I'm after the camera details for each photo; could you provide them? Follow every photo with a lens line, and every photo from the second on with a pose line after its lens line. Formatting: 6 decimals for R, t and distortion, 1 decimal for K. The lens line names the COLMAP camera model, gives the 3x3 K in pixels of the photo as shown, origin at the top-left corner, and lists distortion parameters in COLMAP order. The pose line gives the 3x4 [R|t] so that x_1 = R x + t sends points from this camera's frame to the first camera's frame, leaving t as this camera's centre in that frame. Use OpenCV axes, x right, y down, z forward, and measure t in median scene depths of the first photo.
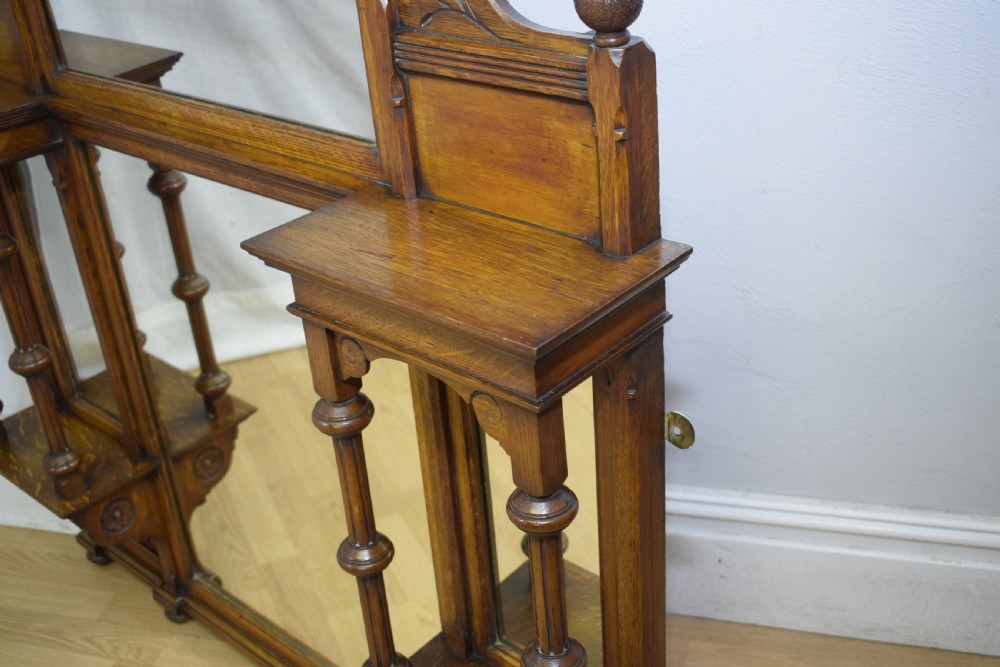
lens RADIAL K [[1130.2, 0, 505.9], [0, 1130.2, 336.8], [0, 0, 1]] dist [-0.030895, 0.001259]
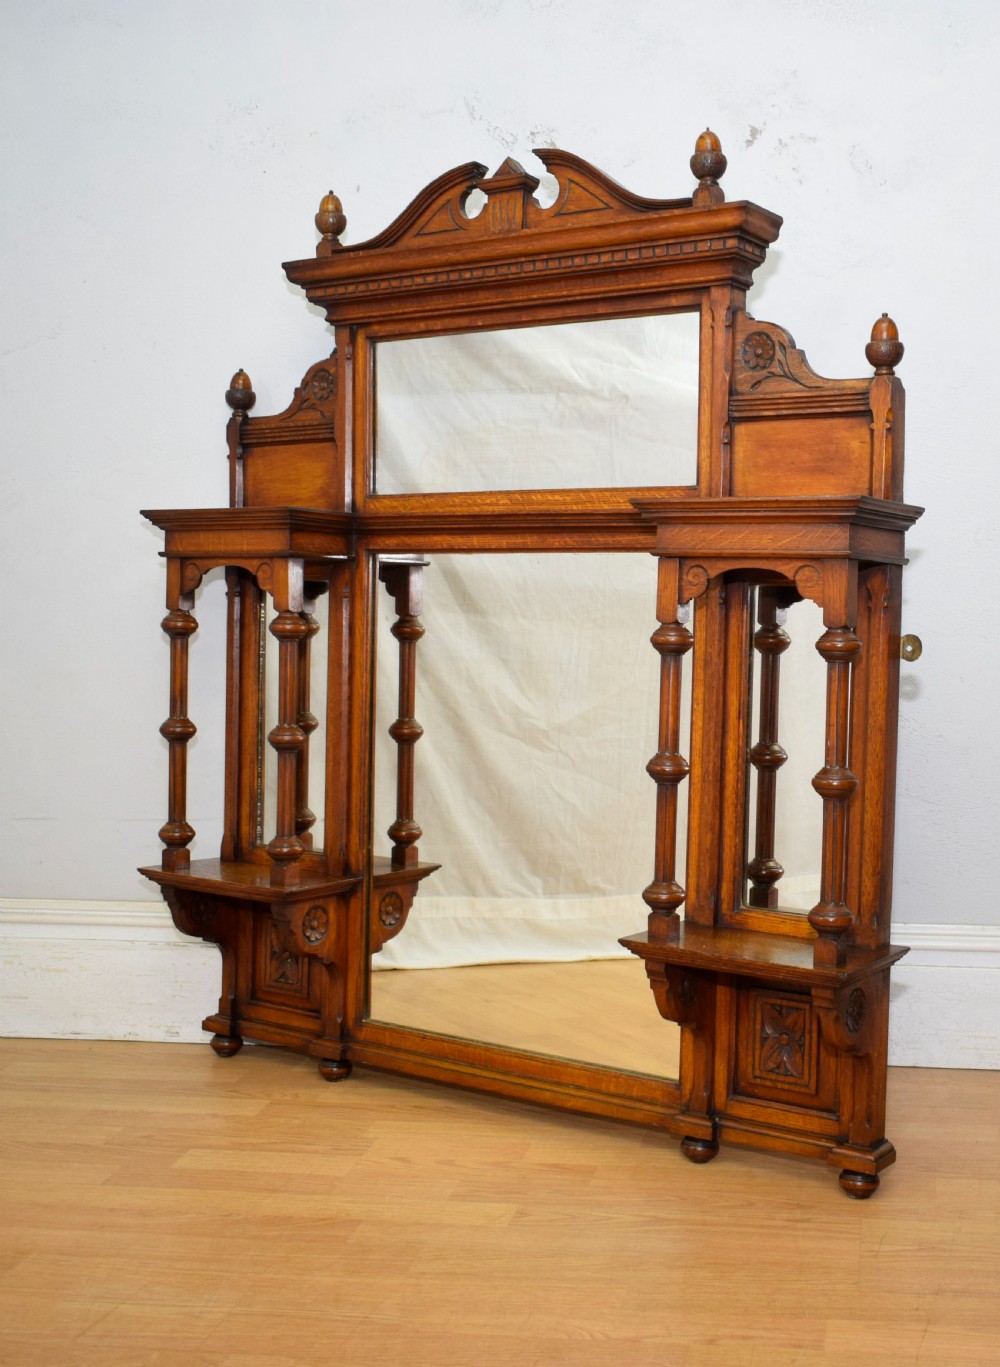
lens RADIAL K [[1614.0, 0, 719.3], [0, 1614.0, 697.9], [0, 0, 1]] dist [-0.023320, 0.012787]
pose [[0.977686, 0.091829, 0.188937, -0.428326], [0.002264, 0.894738, -0.446587, 0.956642], [-0.210059, 0.437049, 0.874565, -0.679541]]
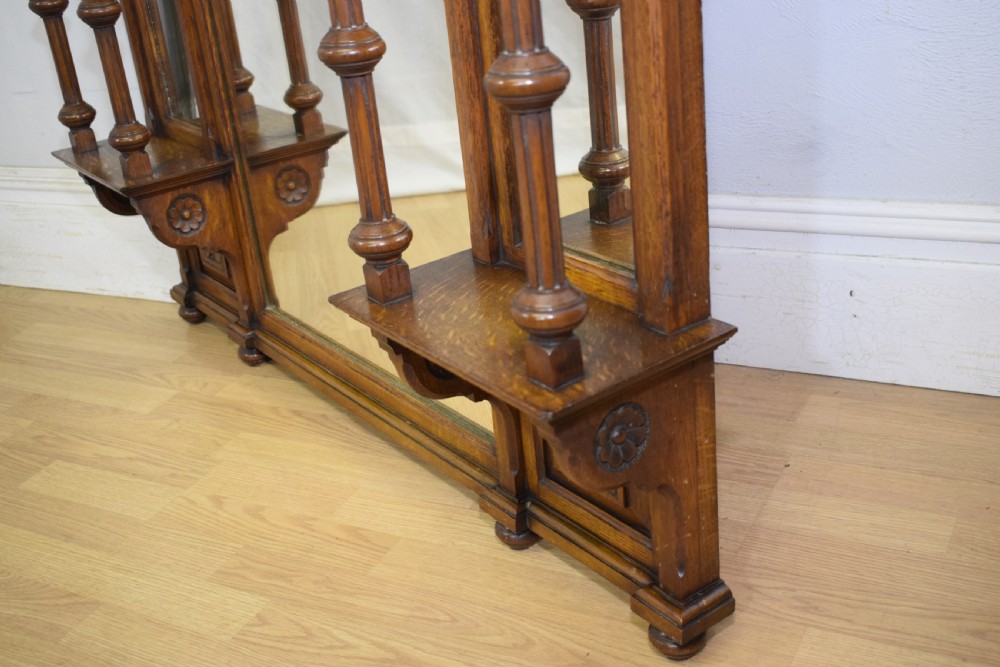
lens RADIAL K [[1130.2, 0, 505.9], [0, 1130.2, 336.8], [0, 0, 1]] dist [-0.030895, 0.001259]
pose [[0.975809, 0.063813, -0.209103, 0.176366], [-0.077454, 0.995325, -0.057703, 0.446007], [0.204443, 0.072503, 0.976190, 0.225043]]
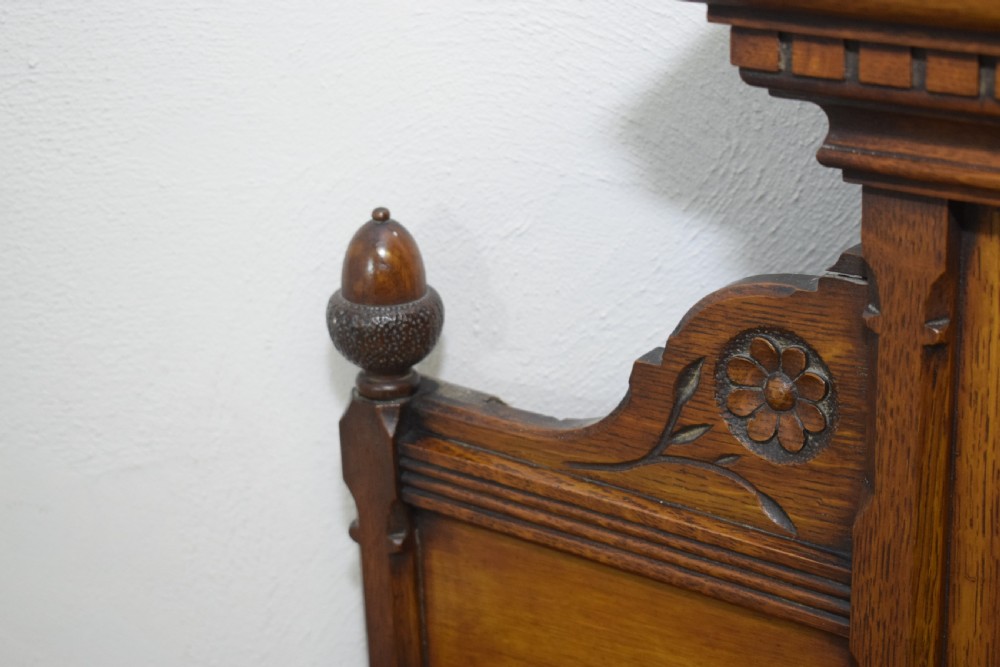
lens RADIAL K [[1933.4, 0, 500.0], [0, 1933.4, 333.5], [0, 0, 1]] dist [0.005273, 0.063470]
pose [[0.996430, 0.020162, 0.081978, -0.726050], [-0.007476, 0.988322, -0.152198, -0.380952], [-0.084089, 0.151042, 0.984944, 0.631671]]
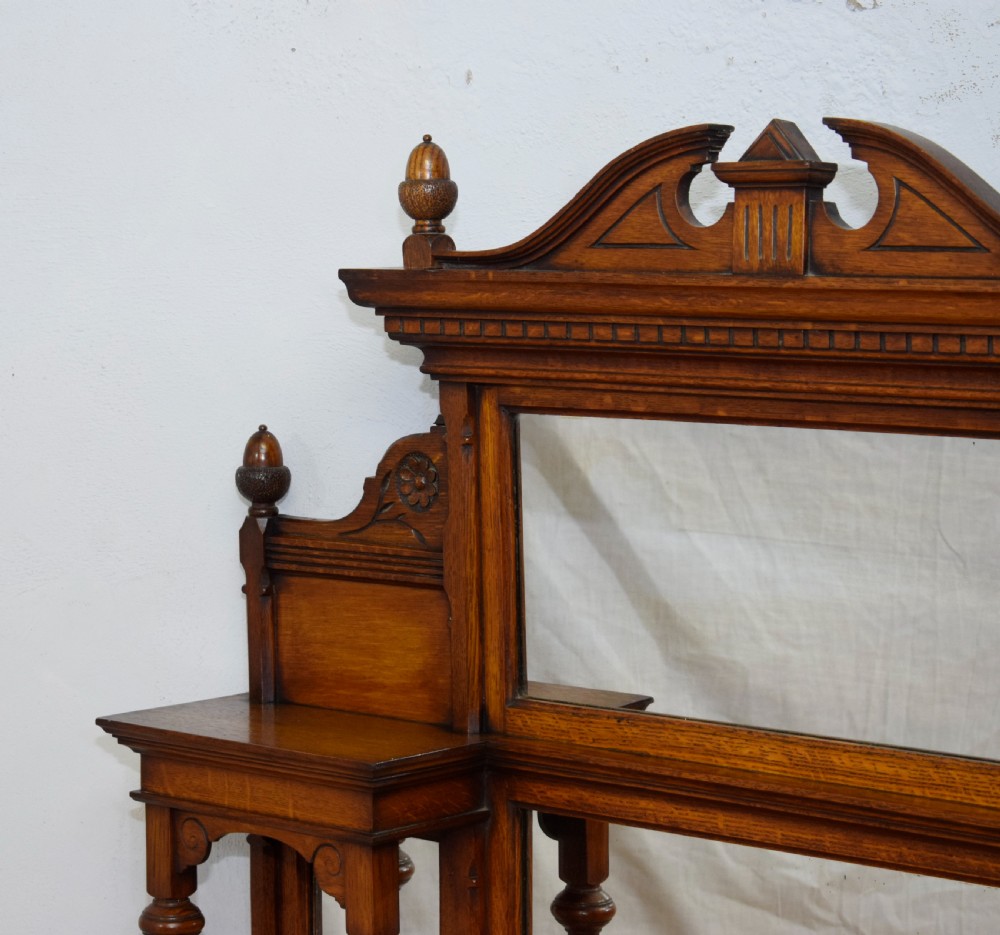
lens RADIAL K [[3195.5, 0, 330.3], [0, 3195.5, 469.1], [0, 0, 1]] dist [-0.017724, 0.085262]
pose [[0.997214, 0.065409, -0.035871, -0.567290], [-0.074230, 0.917795, -0.390054, 0.474010], [0.007409, 0.391630, 0.920093, -0.973186]]
